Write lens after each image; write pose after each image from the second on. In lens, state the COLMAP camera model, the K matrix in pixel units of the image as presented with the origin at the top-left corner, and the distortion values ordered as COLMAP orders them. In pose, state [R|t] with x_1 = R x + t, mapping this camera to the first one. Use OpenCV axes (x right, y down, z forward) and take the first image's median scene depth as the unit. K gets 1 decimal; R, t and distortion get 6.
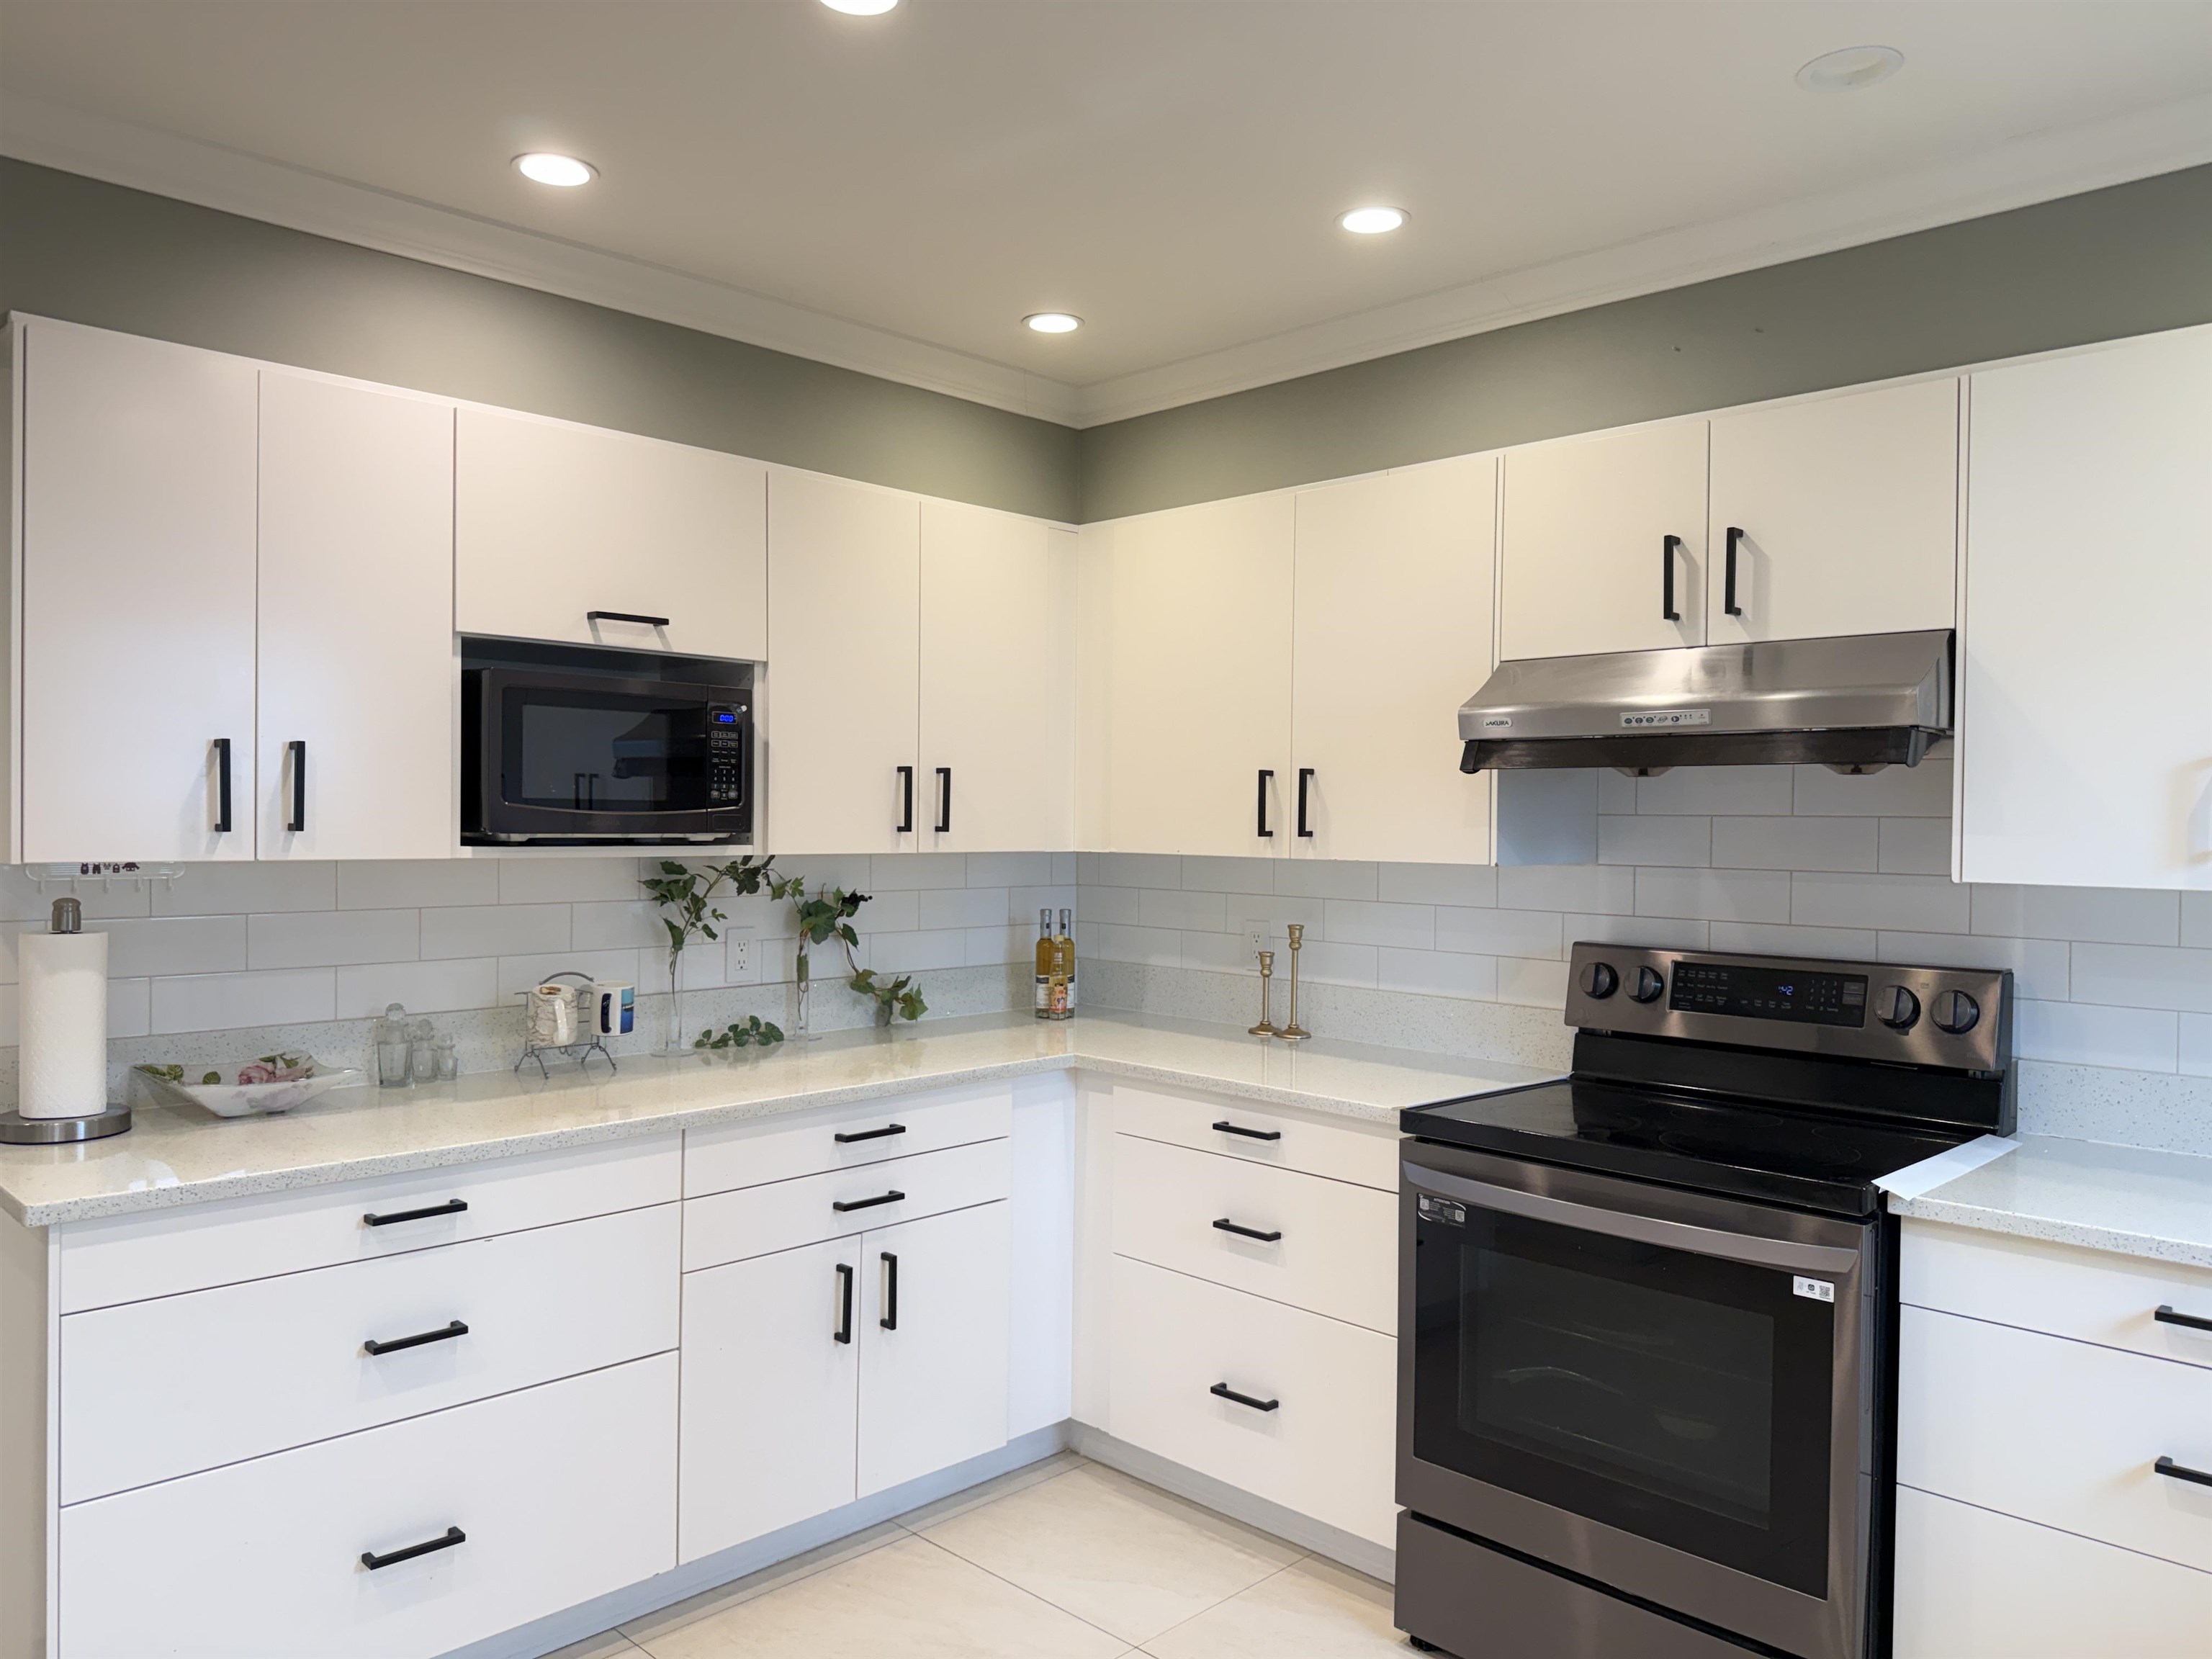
lens RADIAL K [[1521.8, 0, 1106.0], [0, 1521.8, 829.5], [0, 0, 1]] dist [0.003784, -0.000823]
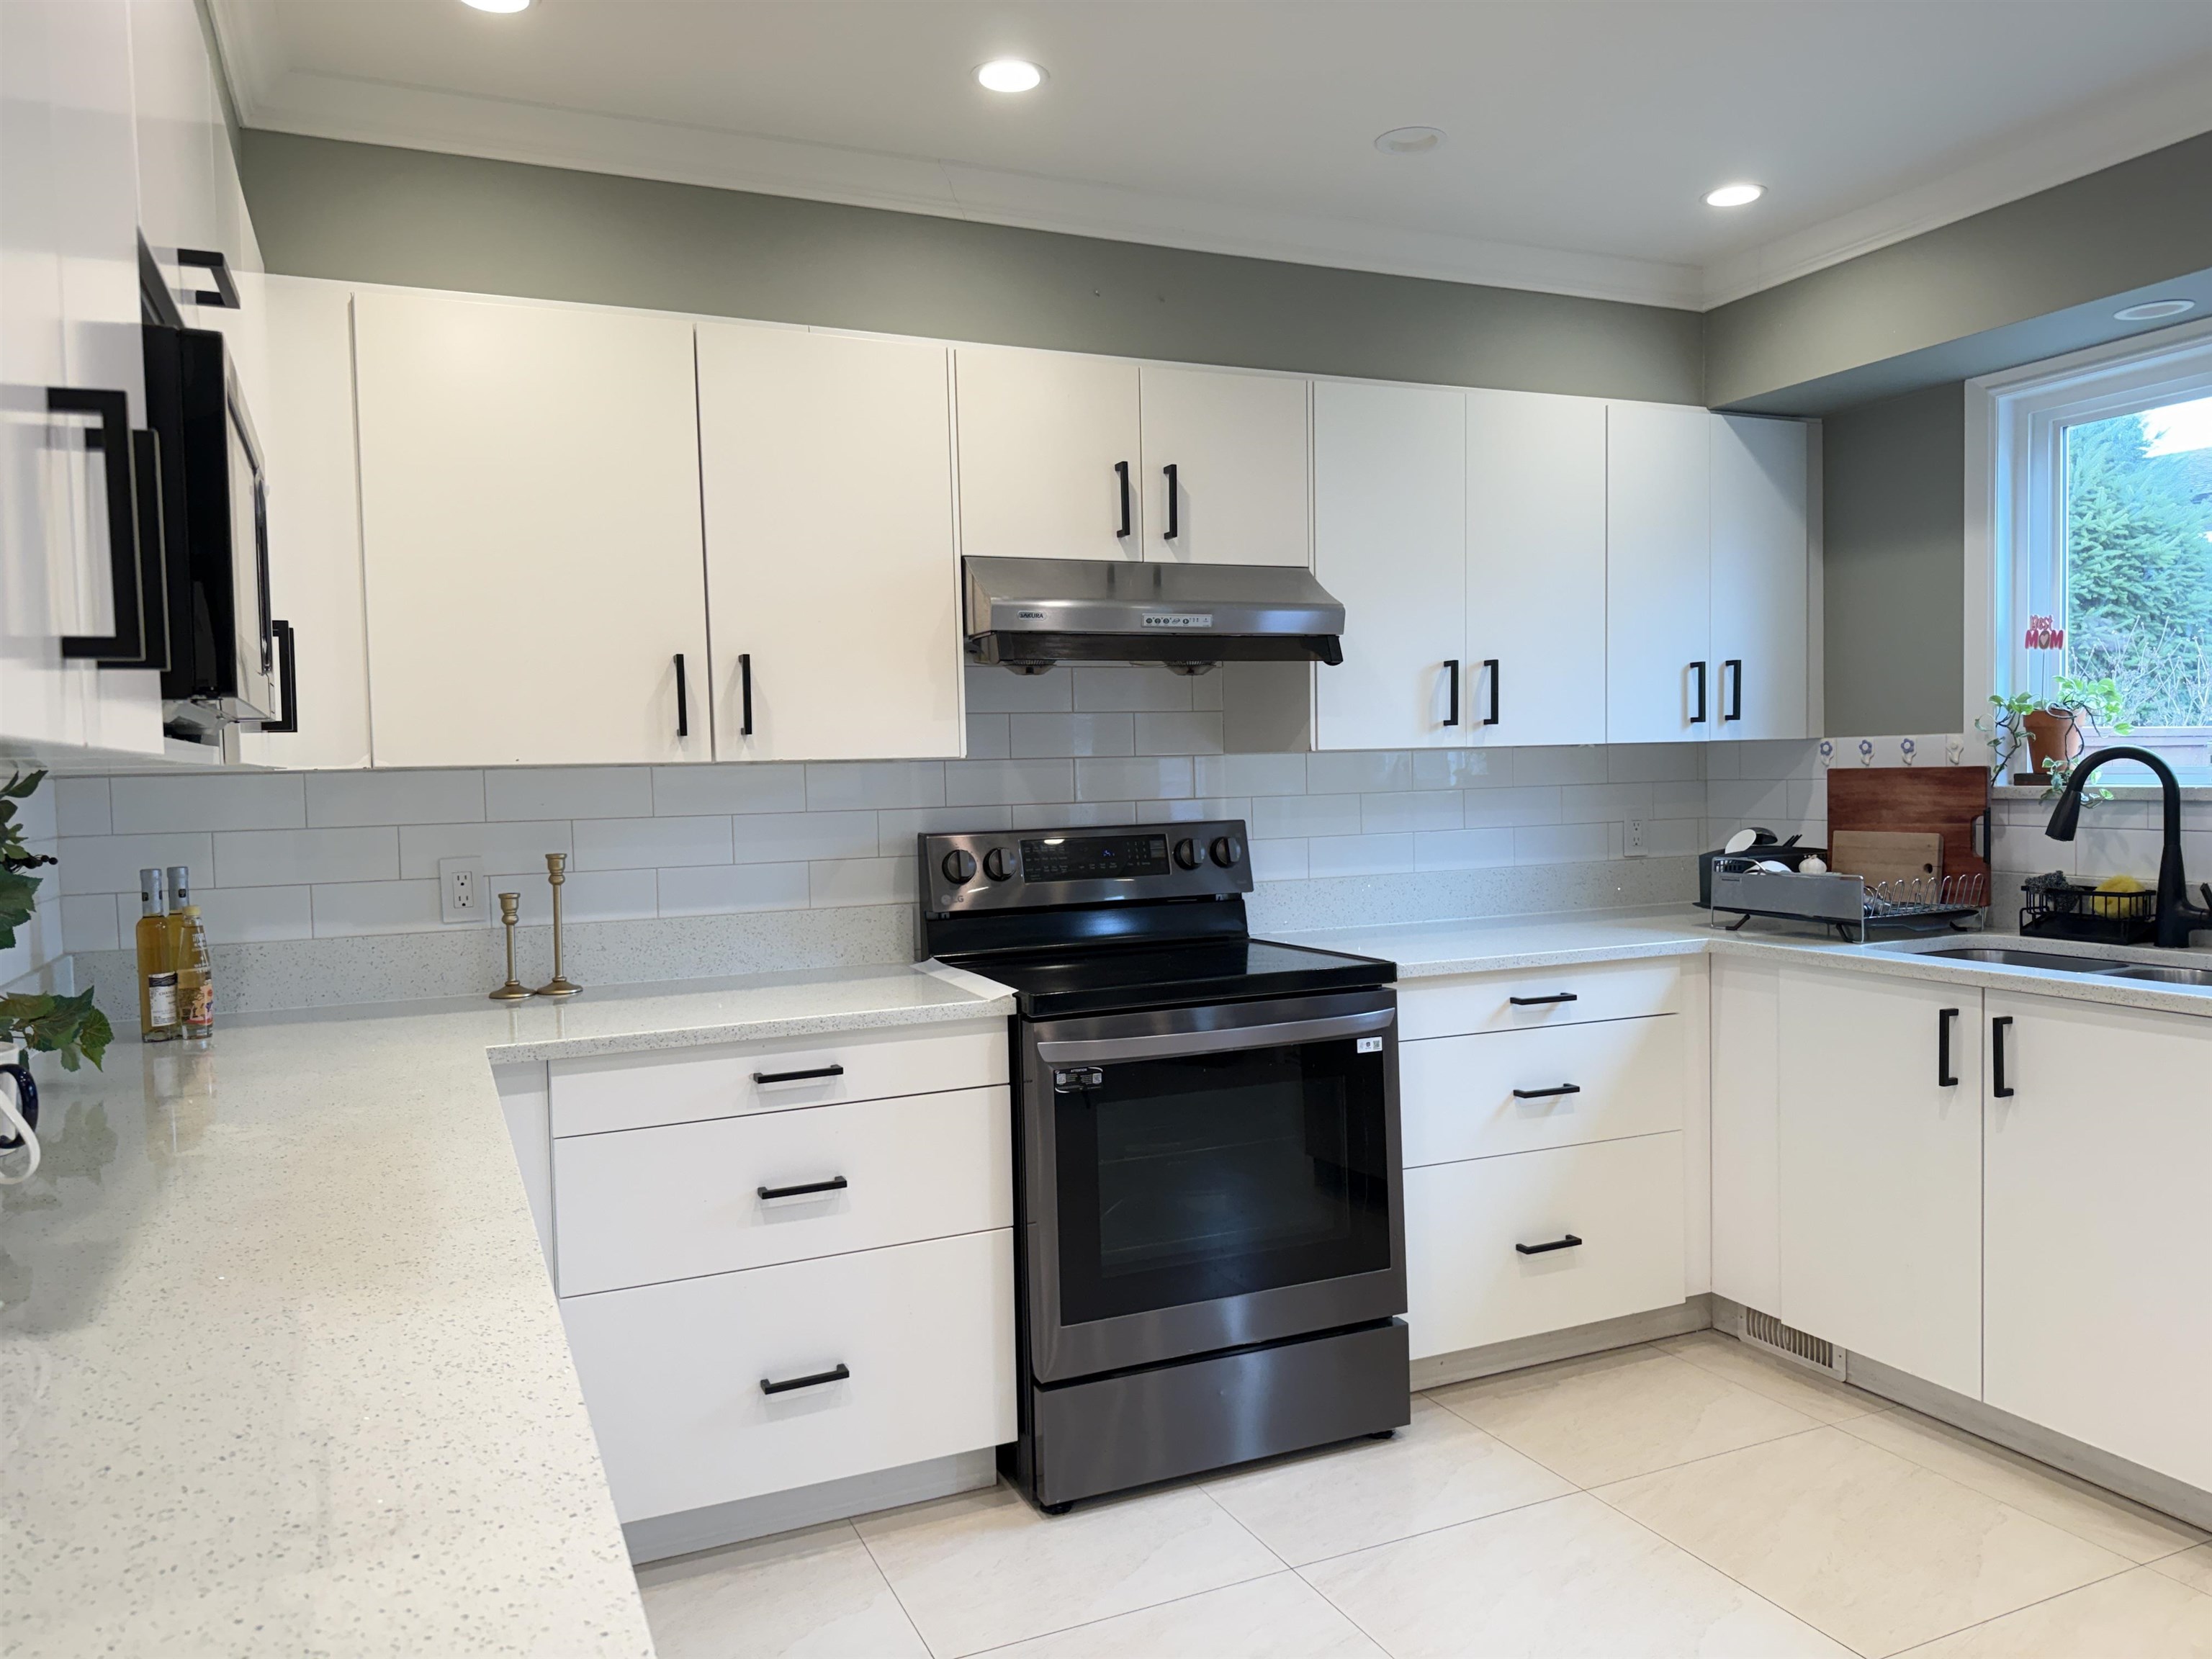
lens RADIAL K [[1550.6, 0, 1115.7], [0, 1550.6, 835.0], [0, 0, 1]] dist [0.125151, -0.208395]
pose [[0.377692, -0.066868, 0.923514, -0.714743], [0.036657, 0.997687, 0.057247, 0.020808], [-0.925205, 0.012232, 0.379269, 0.541372]]
